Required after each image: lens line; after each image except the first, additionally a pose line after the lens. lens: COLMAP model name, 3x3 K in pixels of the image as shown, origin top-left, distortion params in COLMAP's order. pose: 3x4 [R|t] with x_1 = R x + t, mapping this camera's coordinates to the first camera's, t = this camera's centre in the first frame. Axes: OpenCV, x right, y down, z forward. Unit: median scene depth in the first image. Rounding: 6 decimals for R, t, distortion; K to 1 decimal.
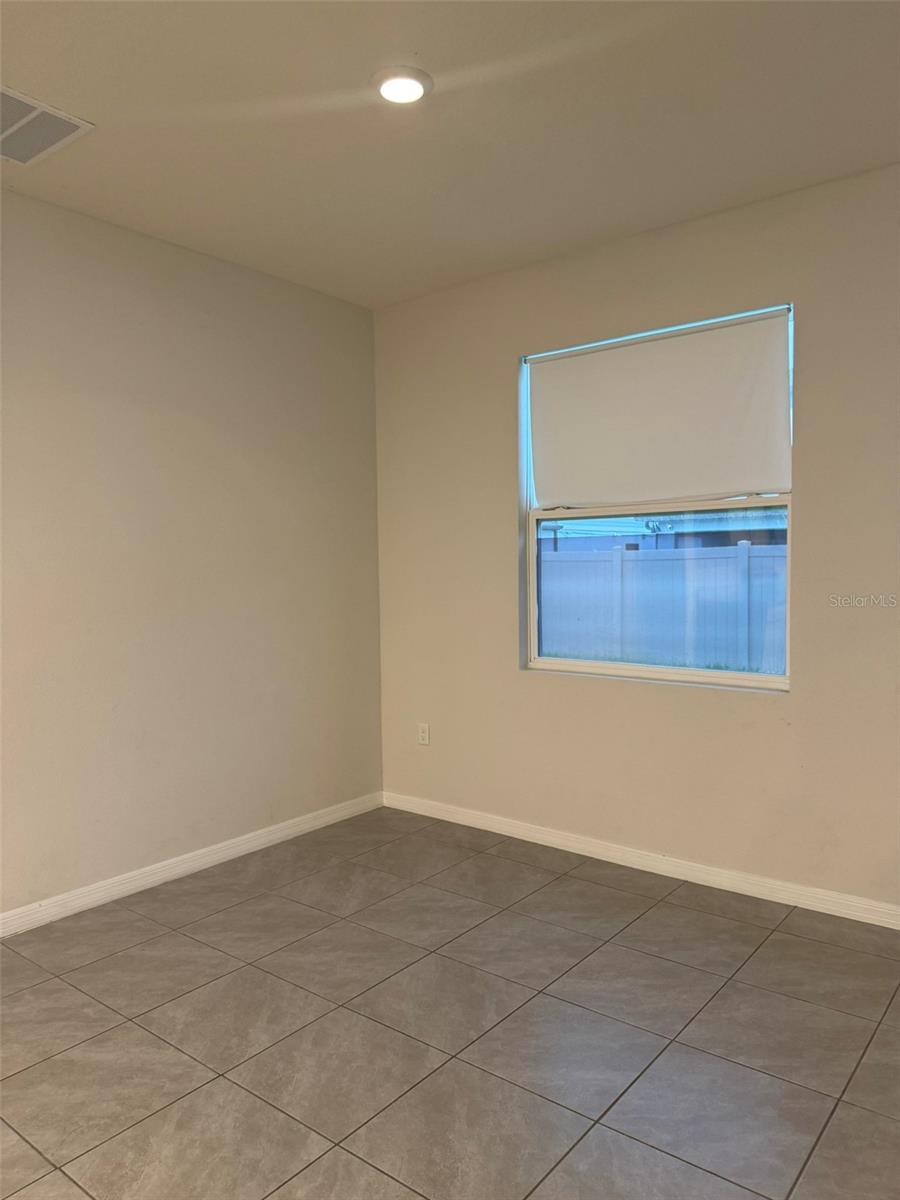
lens RADIAL K [[845.8, 0, 450.0], [0, 845.8, 600.0], [0, 0, 1]] dist [0.072790, -0.083928]
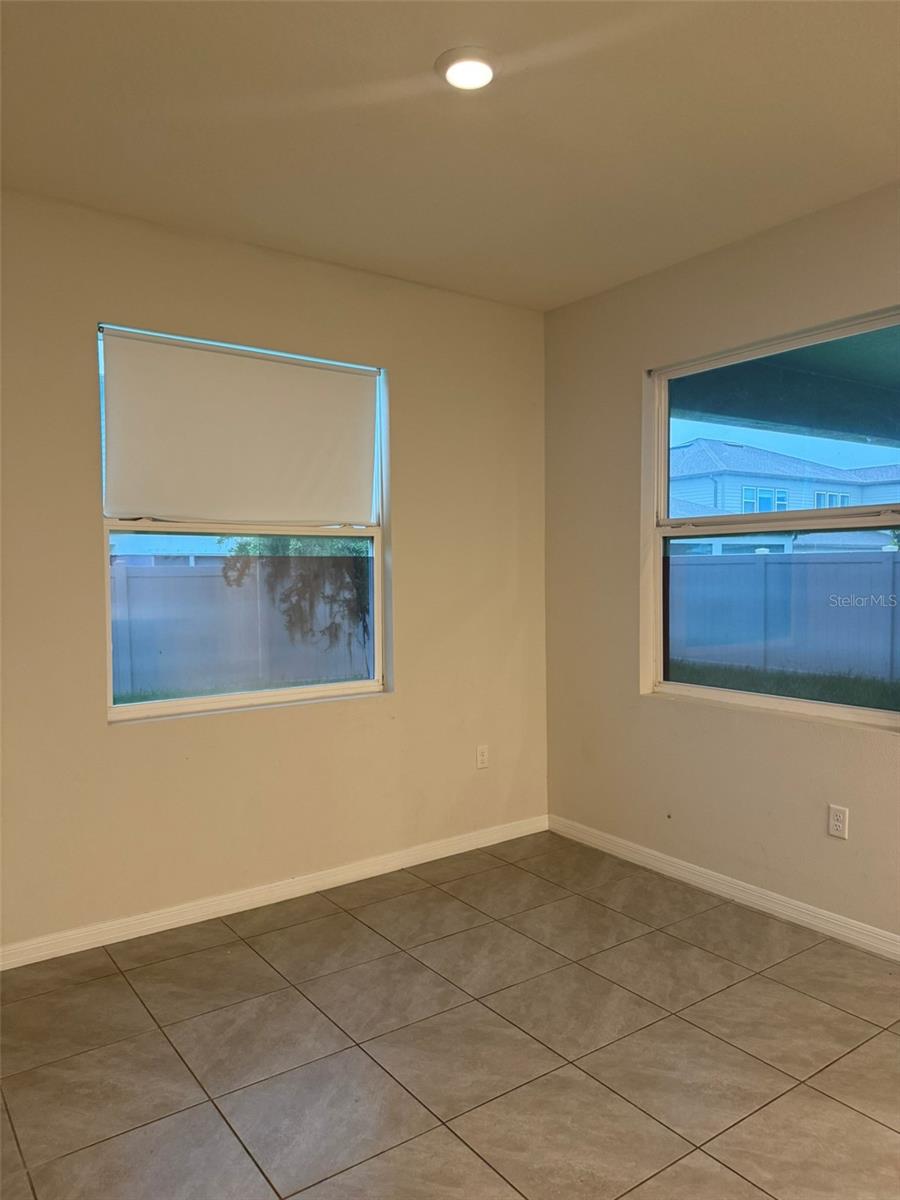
lens RADIAL K [[845.8, 0, 450.0], [0, 845.8, 600.0], [0, 0, 1]] dist [0.072790, -0.083928]
pose [[0.252610, -0.016278, 0.967431, -0.725473], [0.046089, 0.998926, 0.004773, -0.023973], [-0.966470, 0.043382, 0.253089, 0.608404]]
